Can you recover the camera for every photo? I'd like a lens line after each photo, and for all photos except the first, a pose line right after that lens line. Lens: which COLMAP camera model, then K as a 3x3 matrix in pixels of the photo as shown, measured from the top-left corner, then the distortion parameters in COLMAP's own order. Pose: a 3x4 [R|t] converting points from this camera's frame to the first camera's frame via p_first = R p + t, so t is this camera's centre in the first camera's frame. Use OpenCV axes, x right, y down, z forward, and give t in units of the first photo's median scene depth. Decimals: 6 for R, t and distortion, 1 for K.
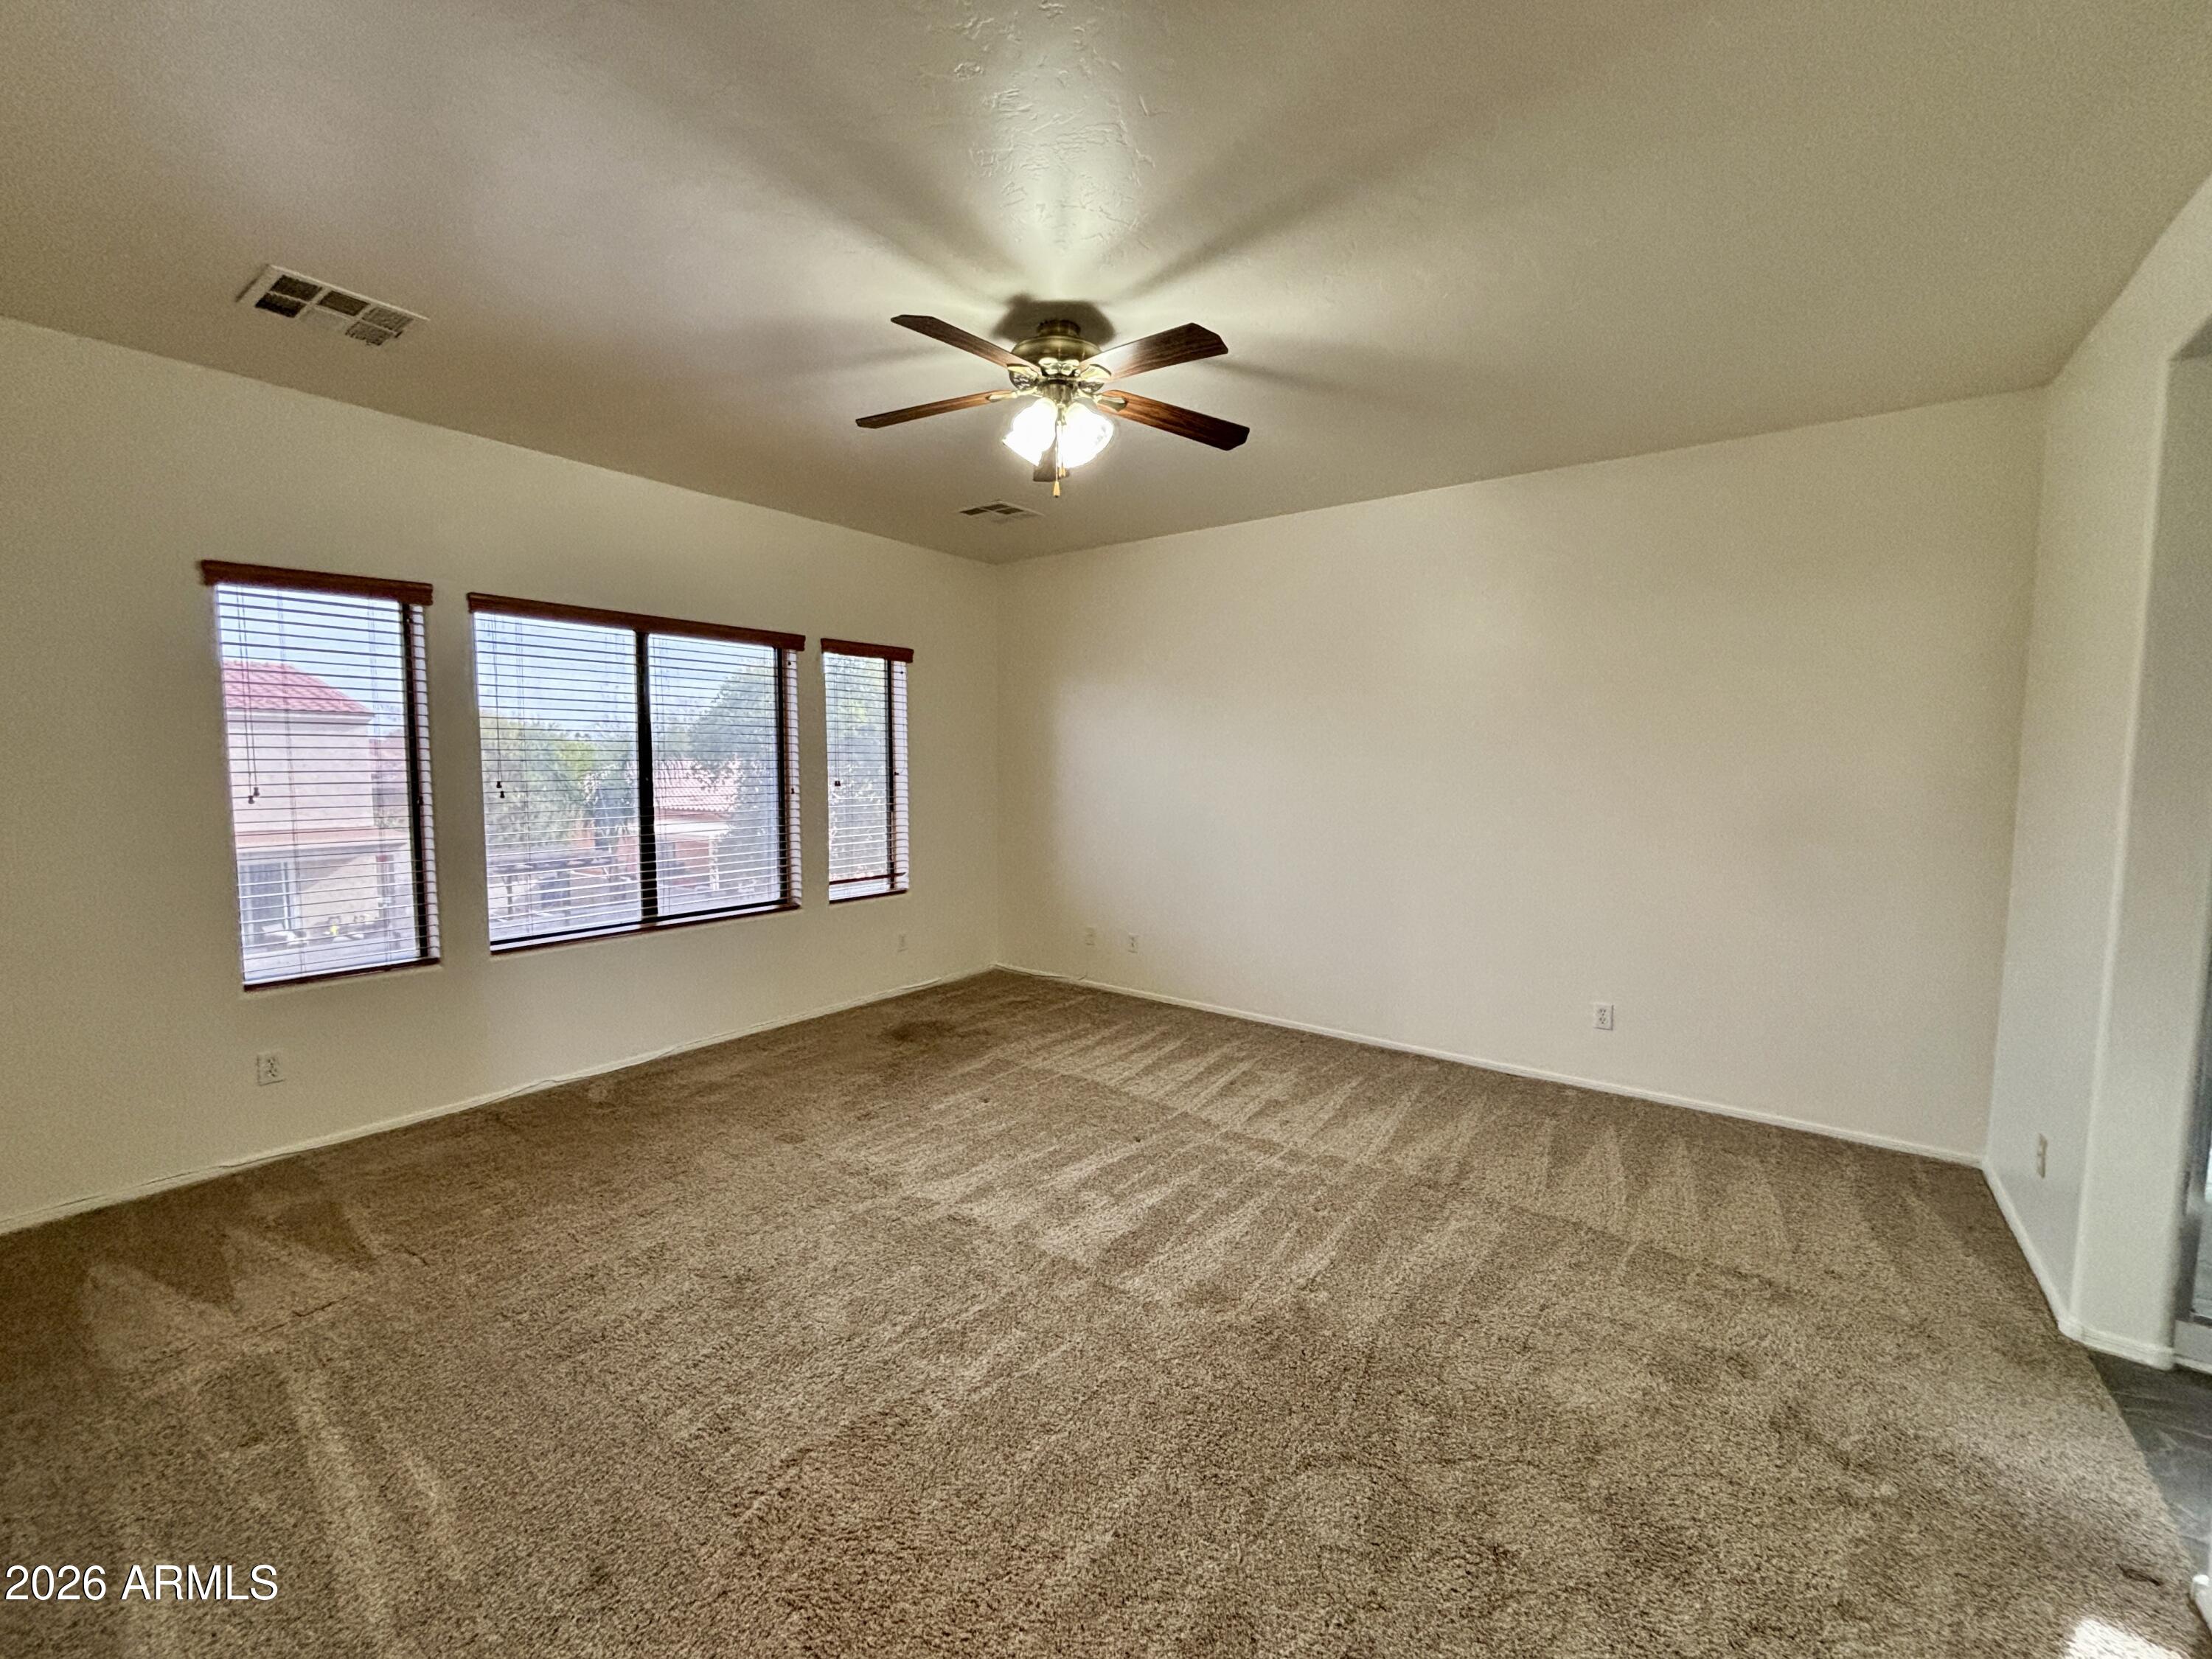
lens RADIAL K [[889.7, 0, 1106.0], [0, 889.7, 829.5], [0, 0, 1]] dist [0.000934, -0.002899]
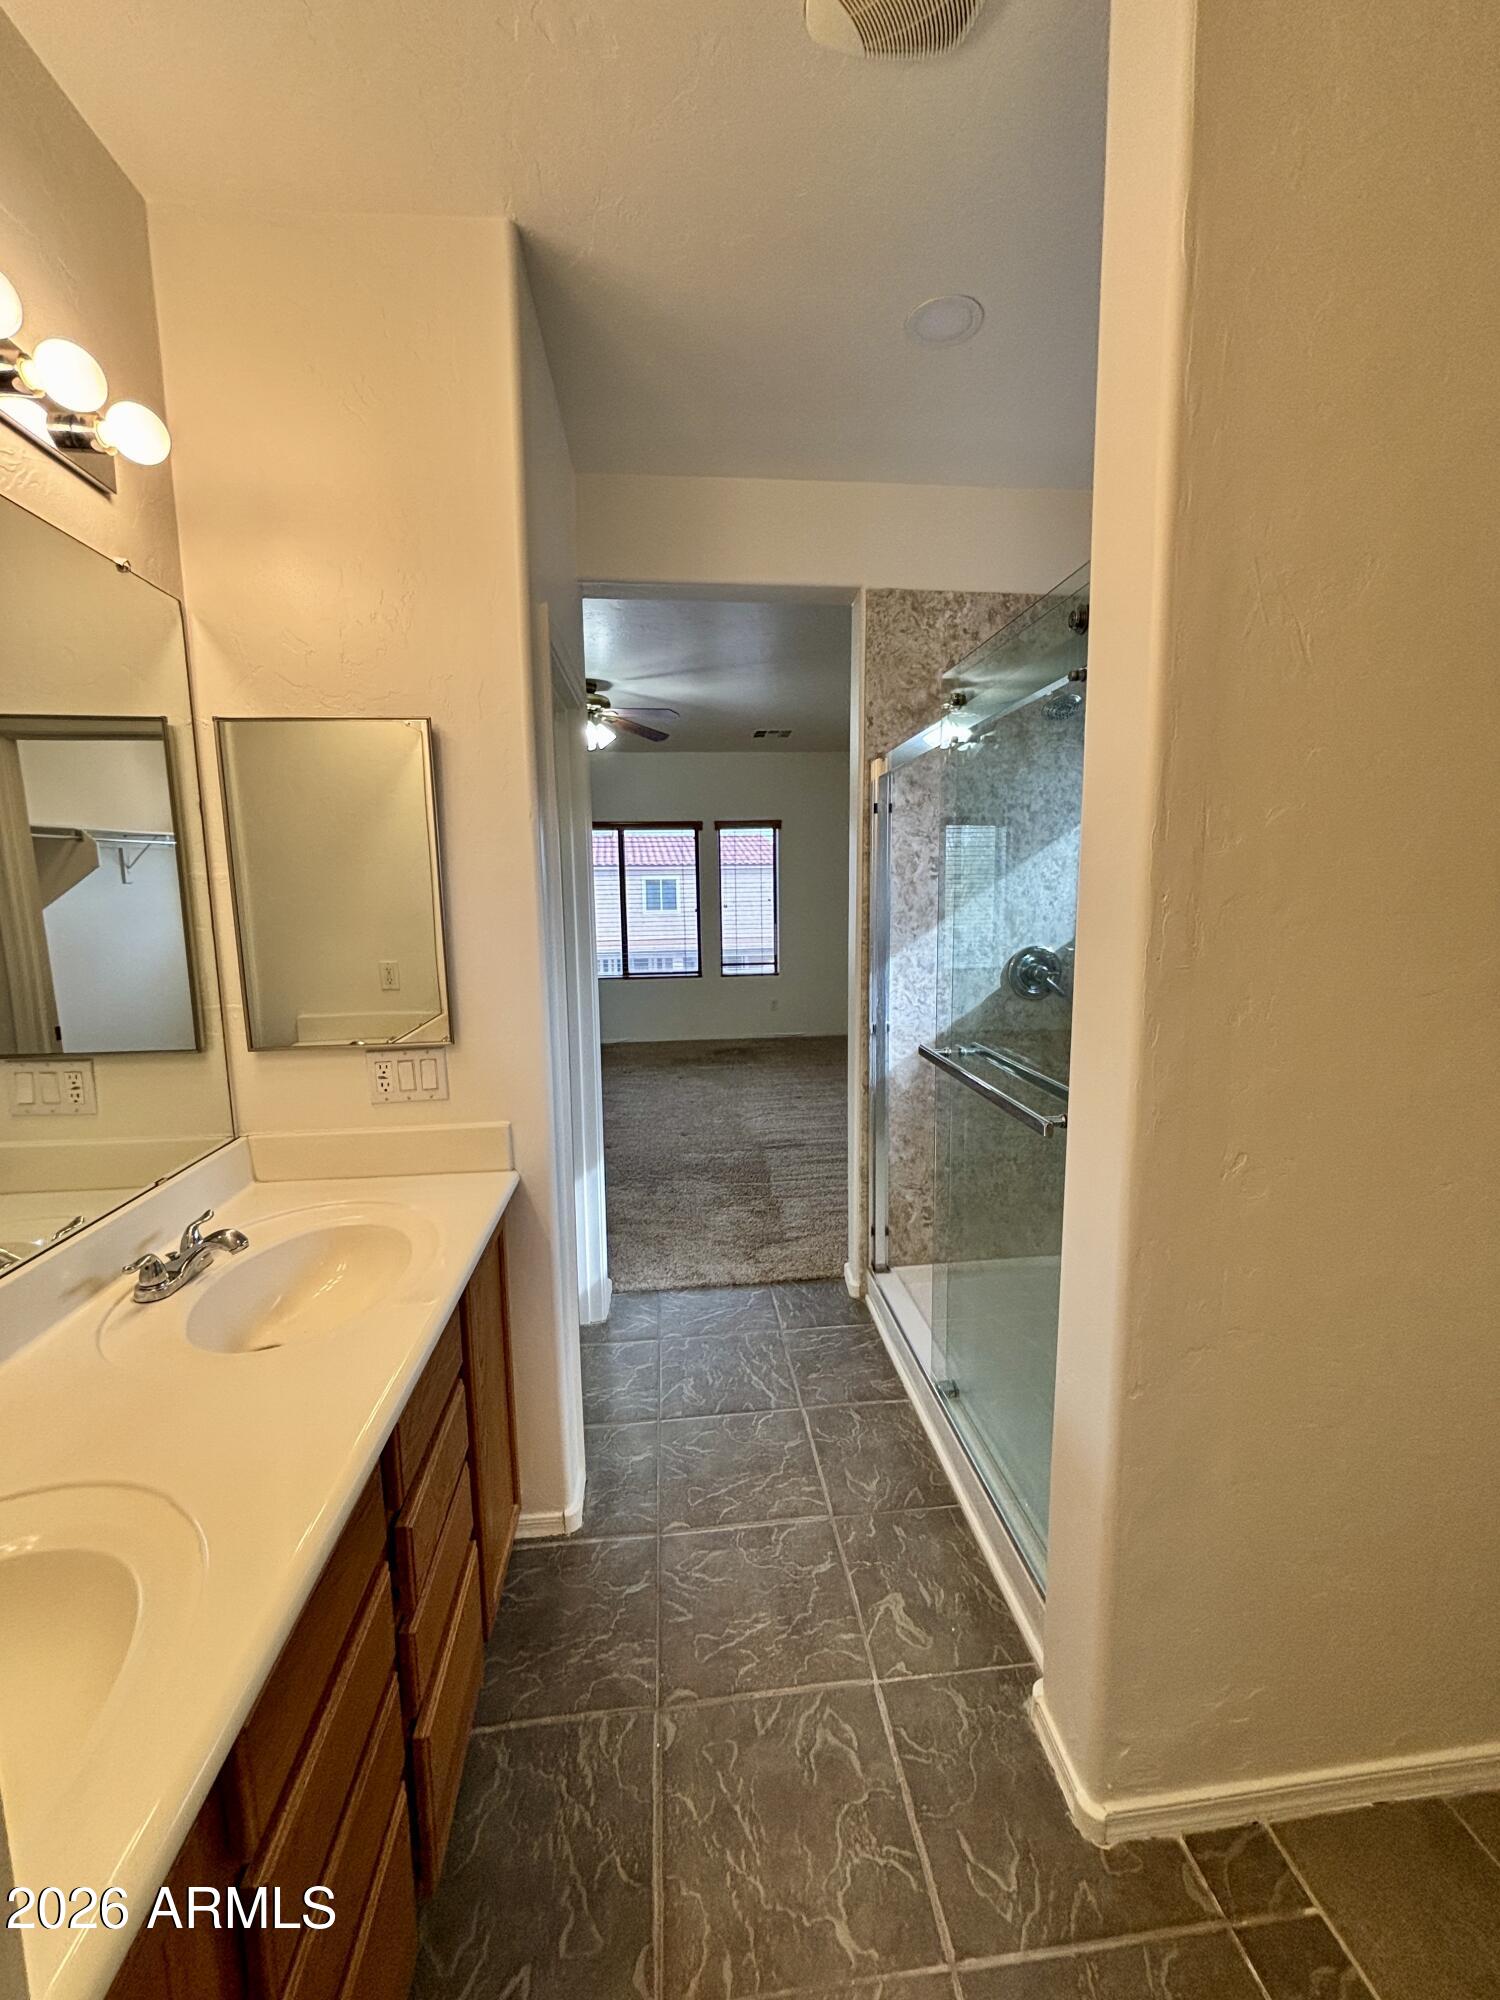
lens RADIAL K [[804.4, 0, 755.5], [0, 804.4, 994.2], [0, 0, 1]] dist [0.000934, -0.002899]
pose [[0.686393, 0.078232, -0.723010, 0.880072], [-0.038305, 0.996706, 0.071481, 0.004574], [0.726221, -0.021369, 0.687129, -0.023754]]
